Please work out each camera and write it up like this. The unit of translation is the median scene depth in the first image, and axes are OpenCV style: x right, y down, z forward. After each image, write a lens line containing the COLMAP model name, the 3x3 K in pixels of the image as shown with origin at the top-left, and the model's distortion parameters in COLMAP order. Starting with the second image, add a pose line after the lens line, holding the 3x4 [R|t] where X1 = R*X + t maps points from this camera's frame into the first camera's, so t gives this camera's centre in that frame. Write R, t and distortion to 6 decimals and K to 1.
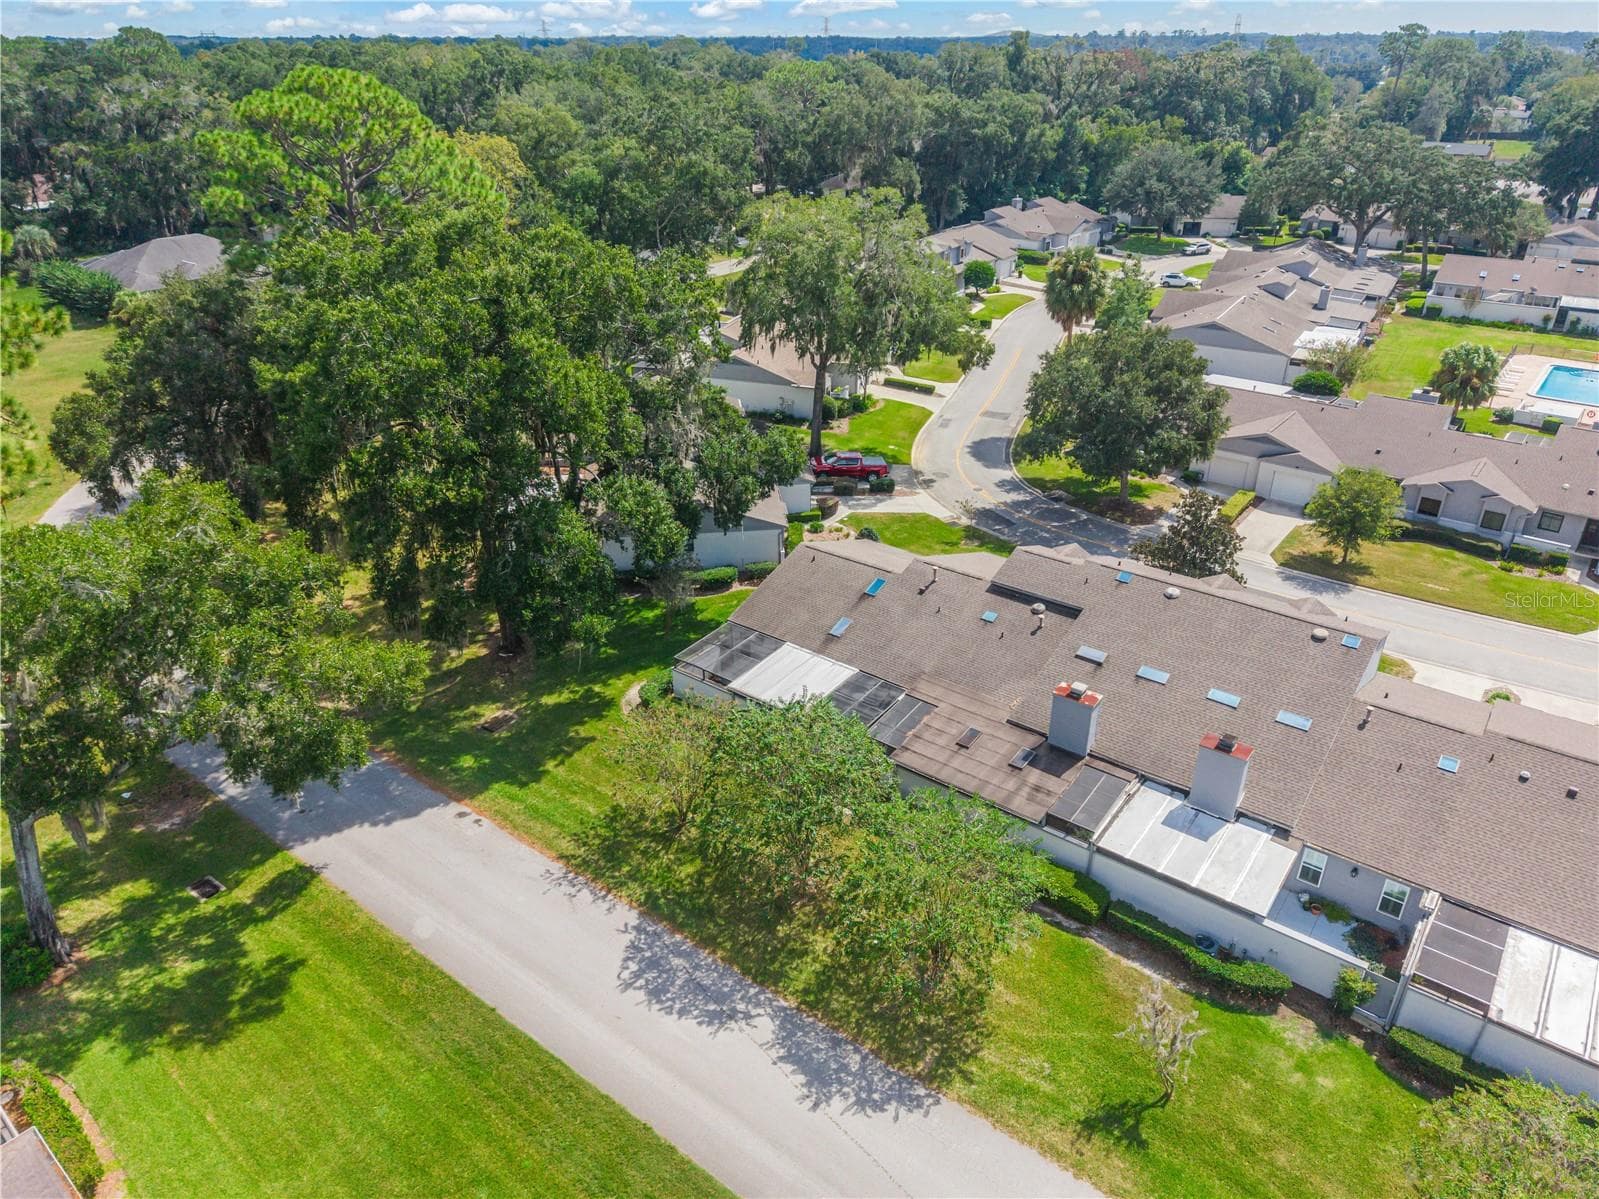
lens RADIAL K [[1096.3, 0, 799.5], [0, 1096.3, 599.5], [0, 0, 1]] dist [0.039155, -0.044541]
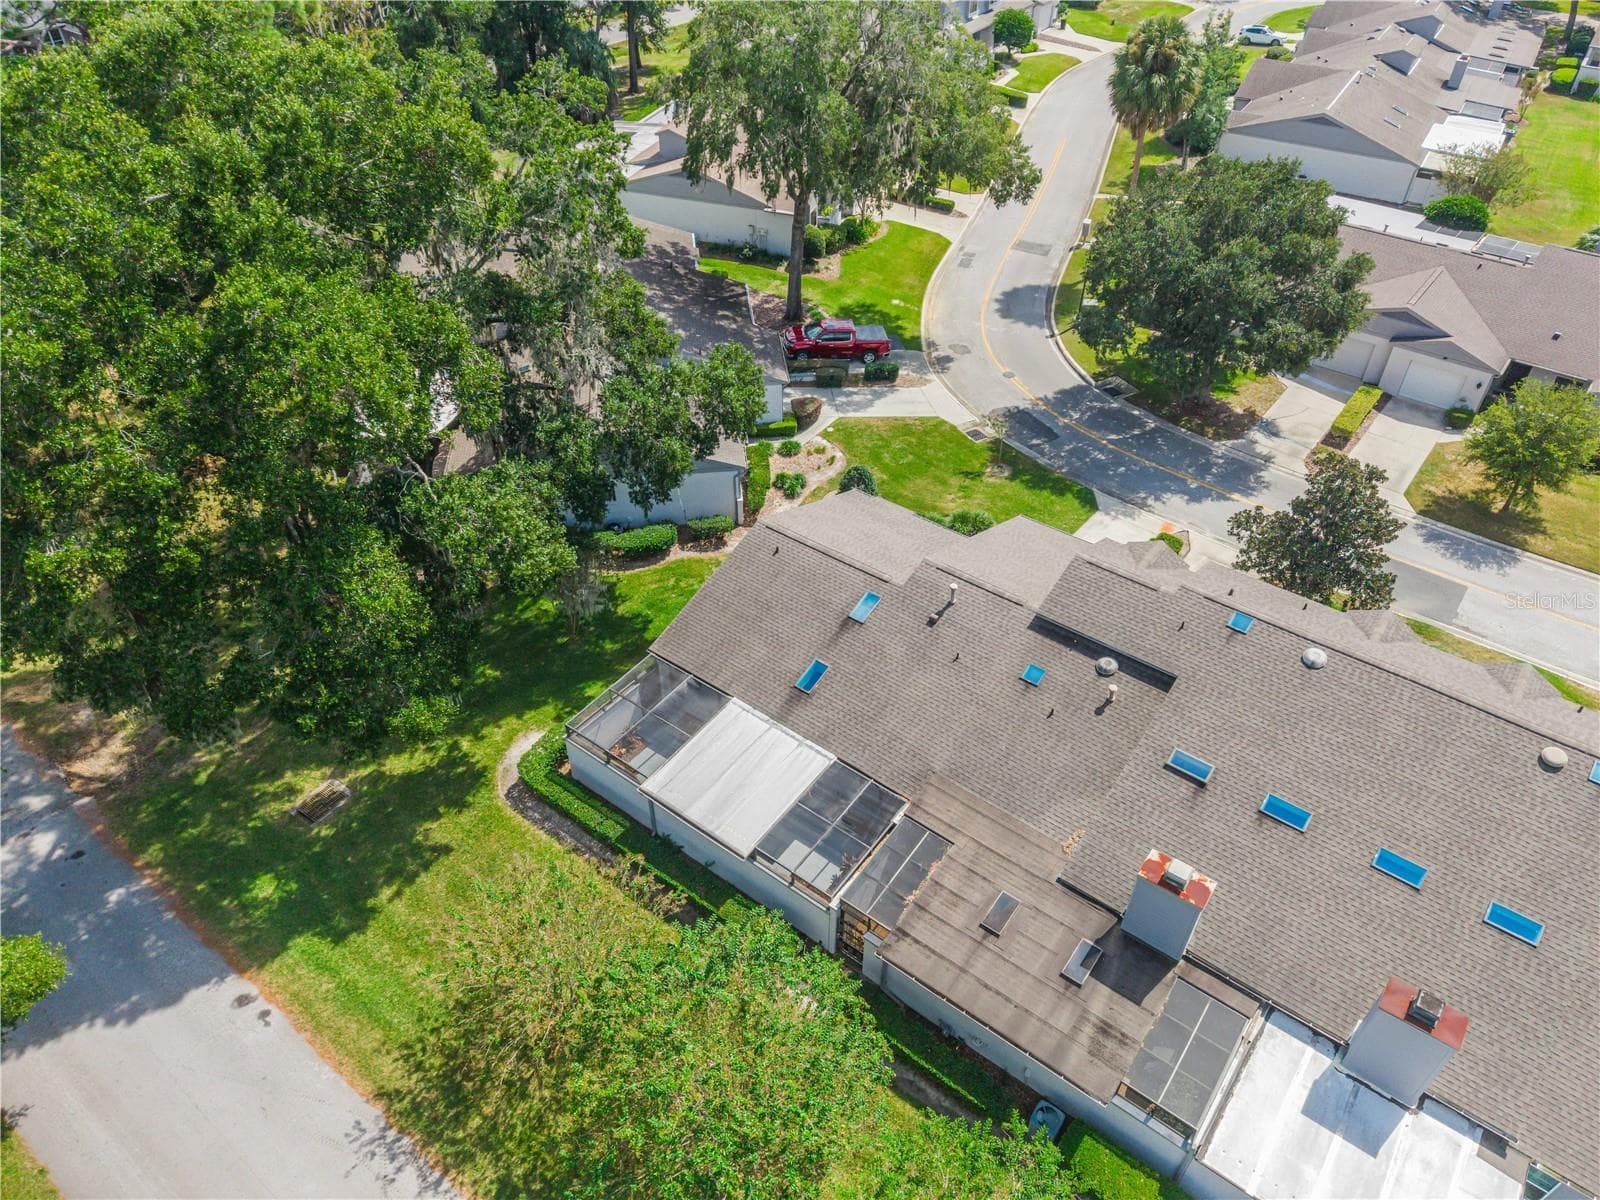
lens RADIAL K [[1087.8, 0, 800.0], [0, 1087.8, 600.0], [0, 0, 1]] dist [0.005667, -0.002461]
pose [[0.999984, 0.005444, 0.001197, 0.021387], [-0.005573, 0.973914, 0.226848, -0.127482], [0.000070, -0.226851, 0.973929, 0.260146]]
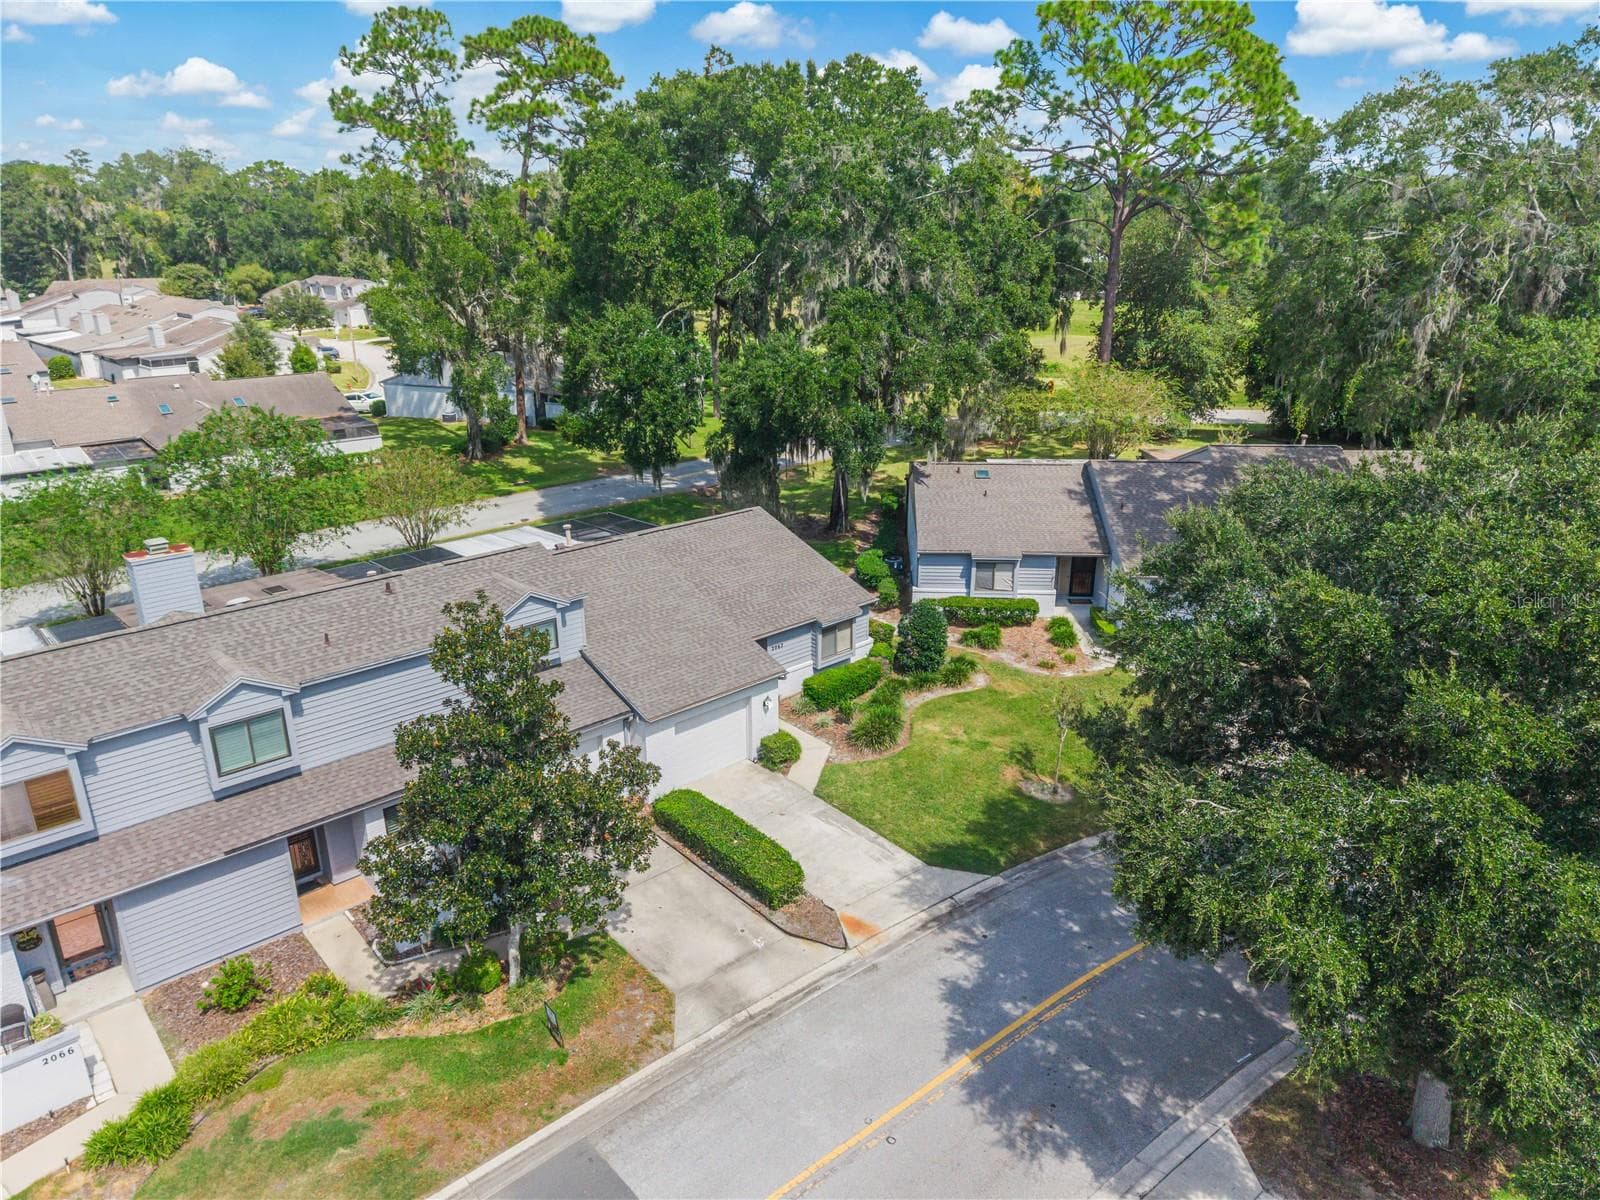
lens RADIAL K [[1065.4, 0, 751.7], [0, 1065.4, 602.8], [0, 0, 1]] dist [0.004375, -0.001034]
pose [[-0.216892, 0.339072, -0.915417, 0.524237], [-0.440037, 0.803106, 0.401731, -0.222045], [0.871393, 0.489949, -0.024983, 0.841781]]
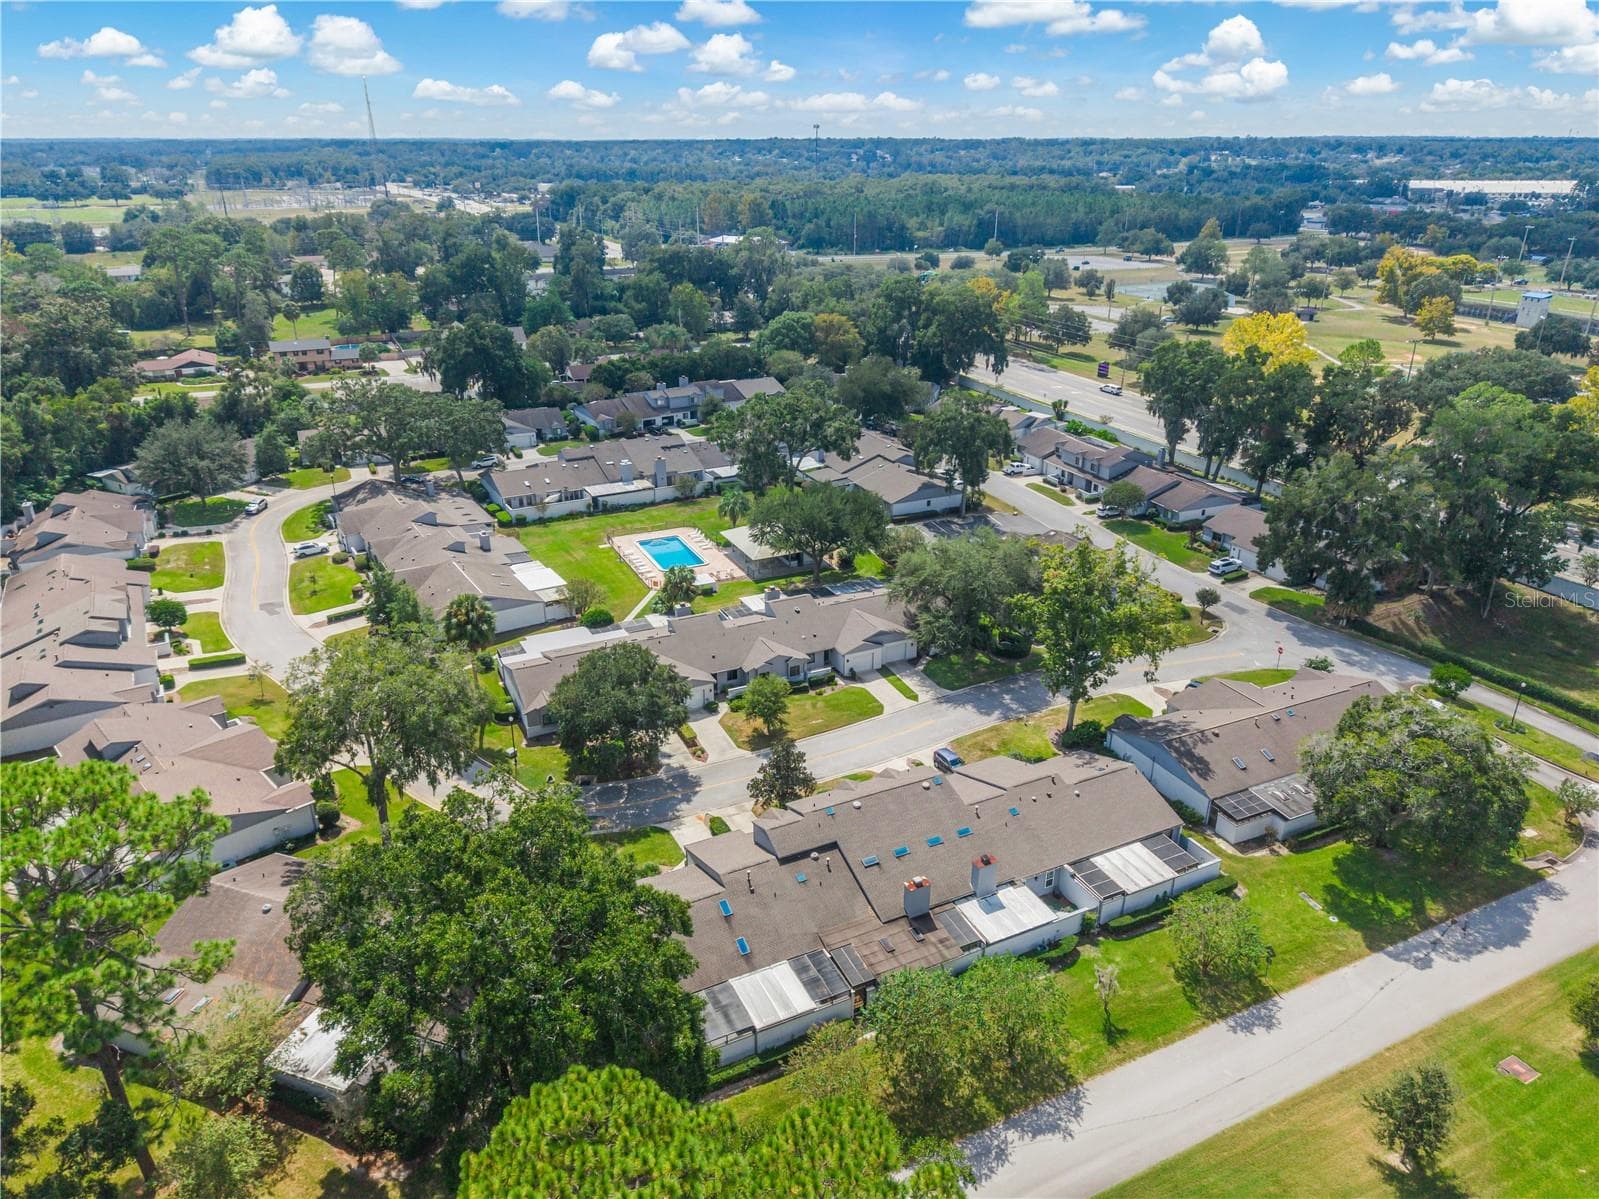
lens RADIAL K [[1096.3, 0, 799.5], [0, 1096.3, 599.5], [0, 0, 1]] dist [0.039155, -0.044541]
pose [[0.437505, -0.354211, 0.826513, -0.691489], [0.405760, 0.898017, 0.170070, -0.429071], [-0.802464, 0.260959, 0.536612, 0.047772]]
